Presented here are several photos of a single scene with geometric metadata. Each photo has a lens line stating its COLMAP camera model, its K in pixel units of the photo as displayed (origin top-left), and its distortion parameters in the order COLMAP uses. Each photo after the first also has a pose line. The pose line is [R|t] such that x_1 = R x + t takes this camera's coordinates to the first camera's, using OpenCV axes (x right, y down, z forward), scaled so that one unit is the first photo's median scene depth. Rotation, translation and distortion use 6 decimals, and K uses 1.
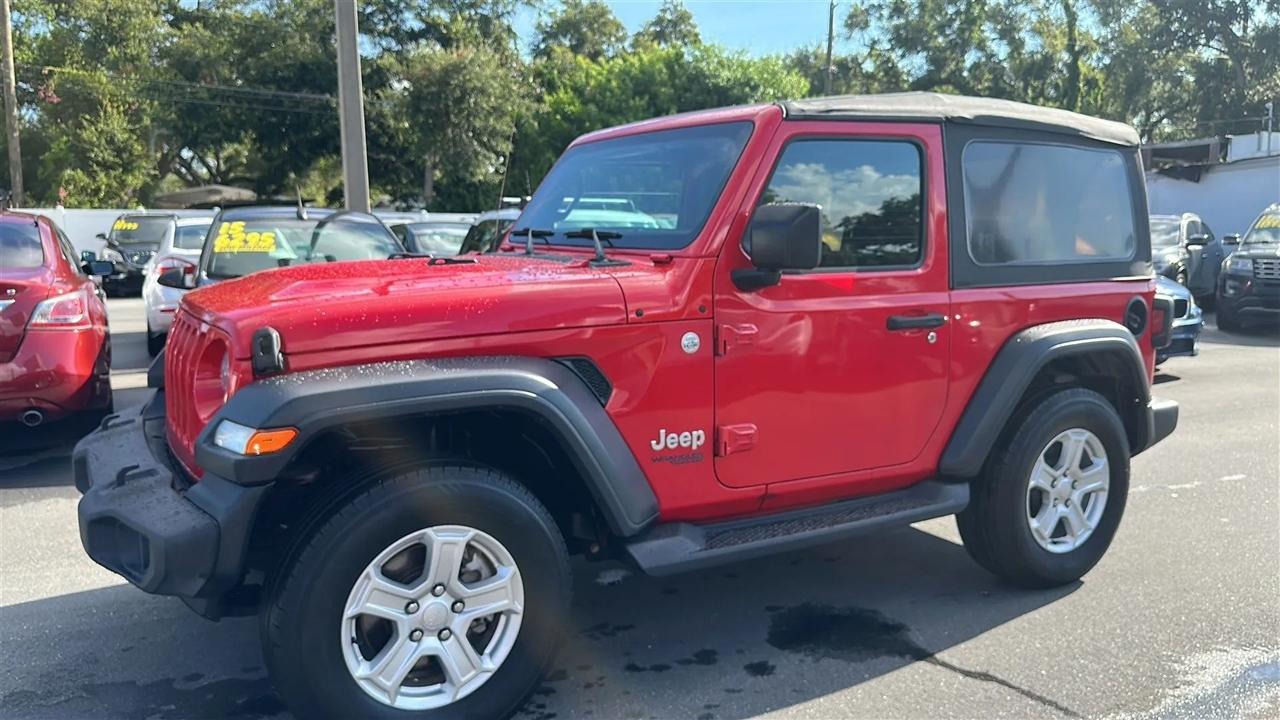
lens RADIAL K [[988.4, 0, 652.8], [0, 988.4, 361.1], [0, 0, 1]] dist [0.087272, -0.141192]
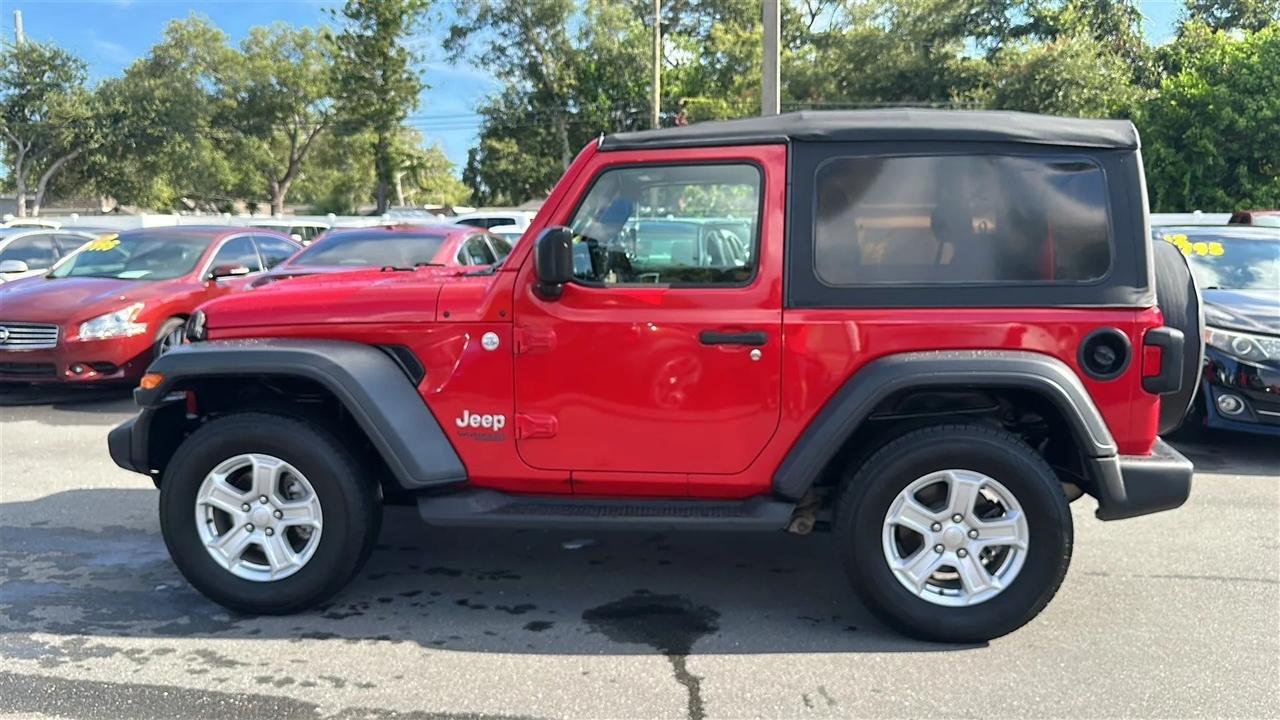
lens RADIAL K [[988.4, 0, 652.8], [0, 988.4, 361.1], [0, 0, 1]] dist [0.087272, -0.141192]
pose [[0.806818, 0.075328, -0.585978, 0.715329], [-0.075406, 0.996856, 0.024323, -0.030684], [0.585968, 0.024562, 0.809962, 0.107924]]
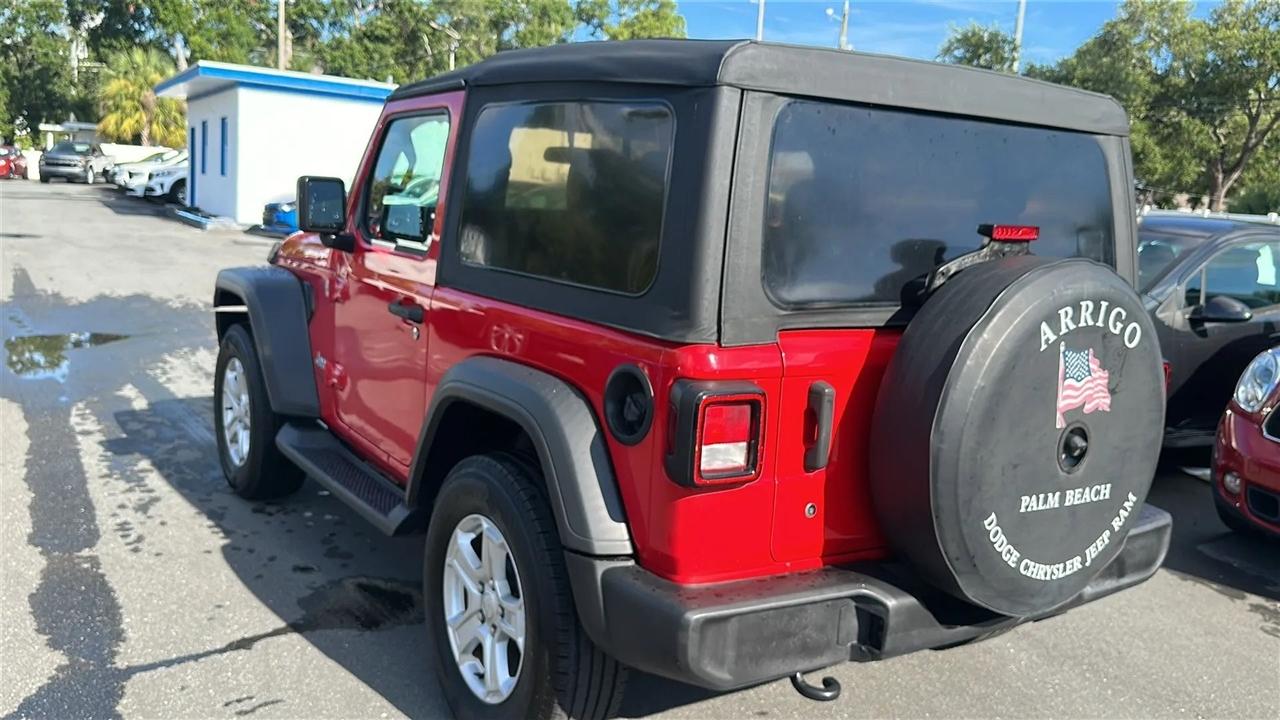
lens RADIAL K [[1096.5, 0, 644.2], [0, 1096.5, 359.1], [0, 0, 1]] dist [0.090923, -0.163540]
pose [[0.050160, 0.153363, -0.986896, 1.142544], [-0.195797, 0.970475, 0.140860, -0.162792], [0.979361, 0.186165, 0.078707, 1.022604]]
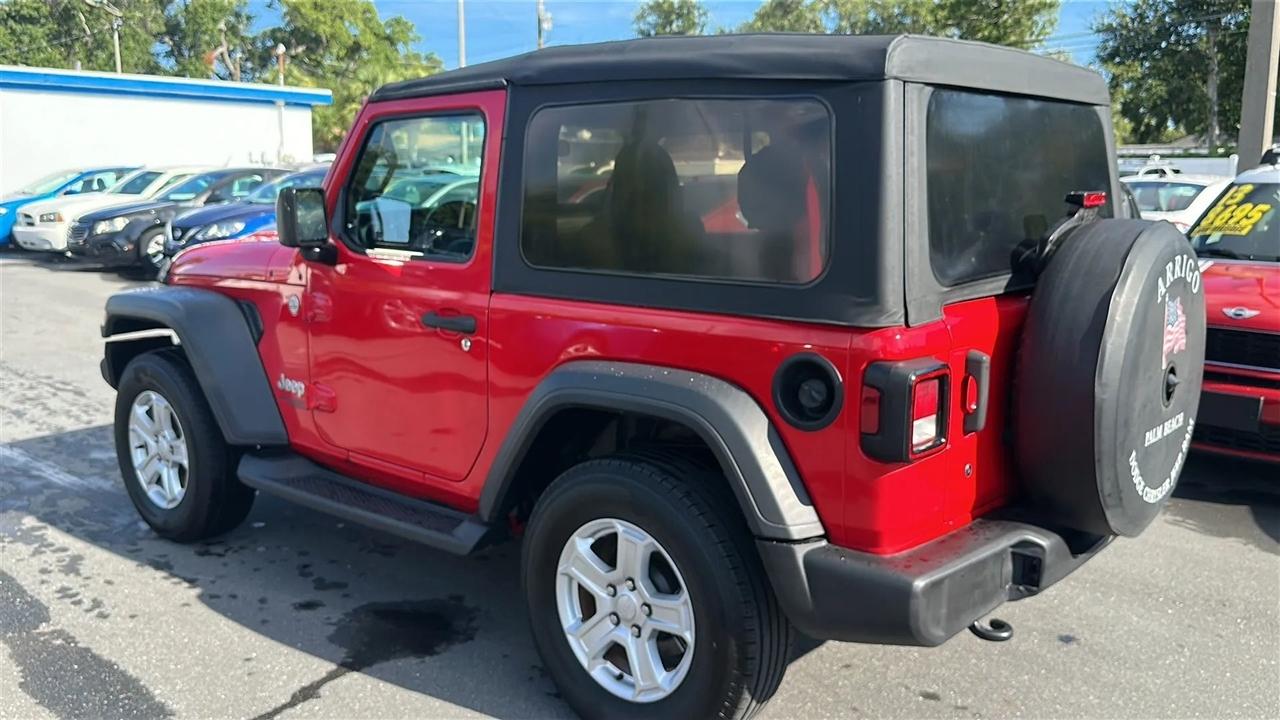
lens RADIAL K [[1096.5, 0, 644.2], [0, 1096.5, 359.1], [0, 0, 1]] dist [0.090923, -0.163540]
pose [[0.318862, 0.159666, -0.934256, 1.099522], [-0.128033, 0.983930, 0.124457, -0.134432], [0.939114, 0.079931, 0.334180, 0.753618]]
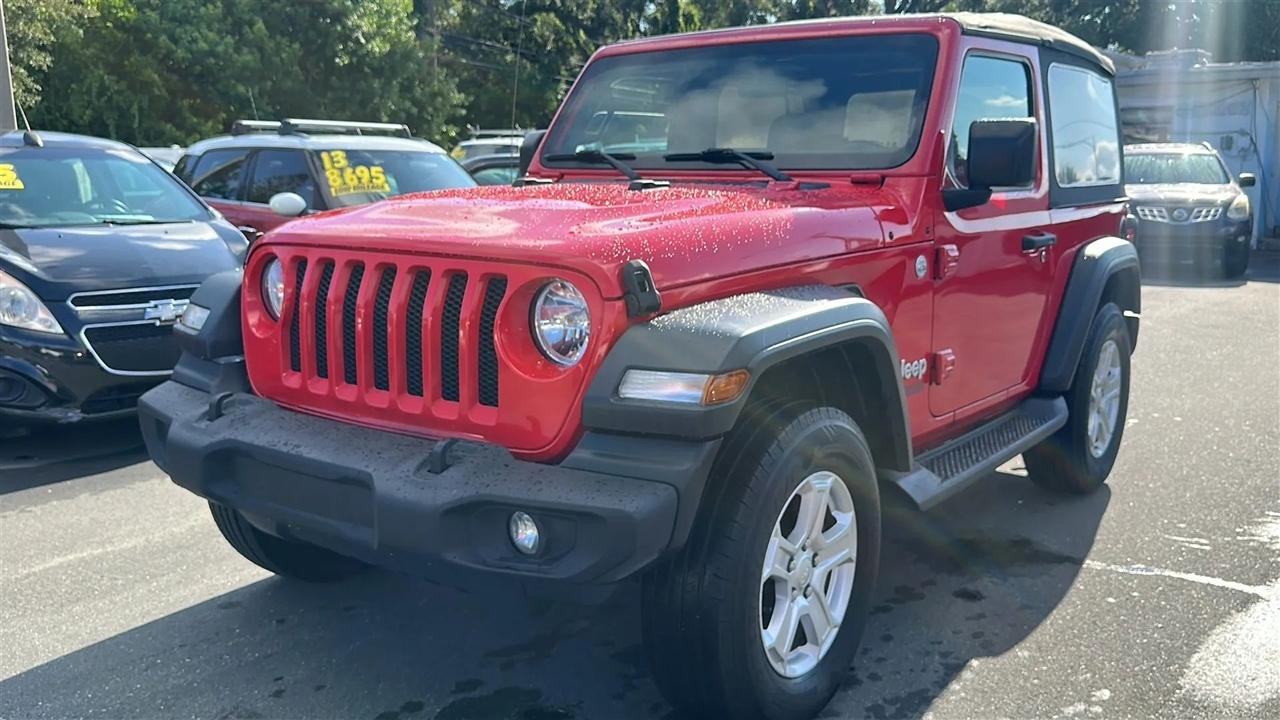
lens RADIAL K [[1096.5, 0, 644.2], [0, 1096.5, 359.1], [0, 0, 1]] dist [0.090923, -0.163540]
pose [[0.924814, -0.066531, 0.374558, -0.482824], [0.051893, 0.997448, 0.049044, 0.003485], [-0.376865, -0.025920, 0.925906, 0.089730]]
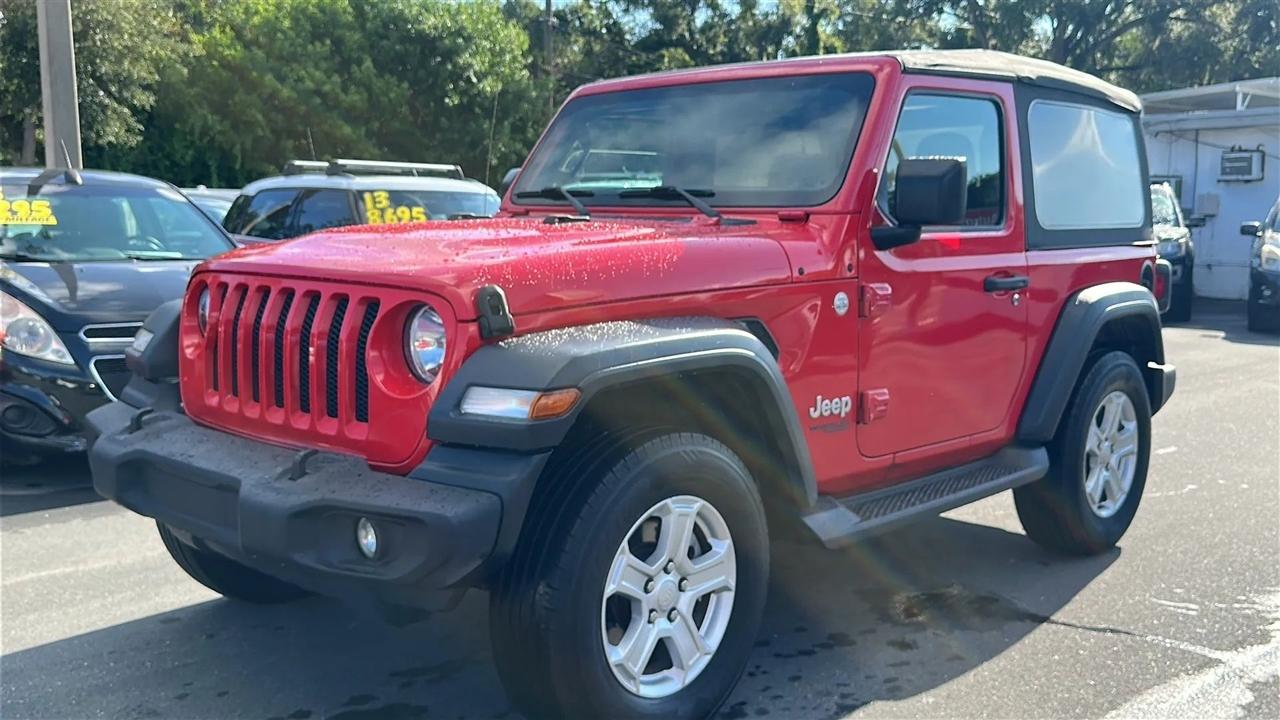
lens RADIAL K [[1209.1, 0, 647.8], [0, 1209.1, 365.5], [0, 0, 1]] dist [0.153915, -0.322367]
pose [[0.962179, -0.029301, 0.270837, -0.361162], [0.031558, 0.999494, -0.003984, 0.031258], [-0.270583, 0.012381, 0.962617, -0.057094]]
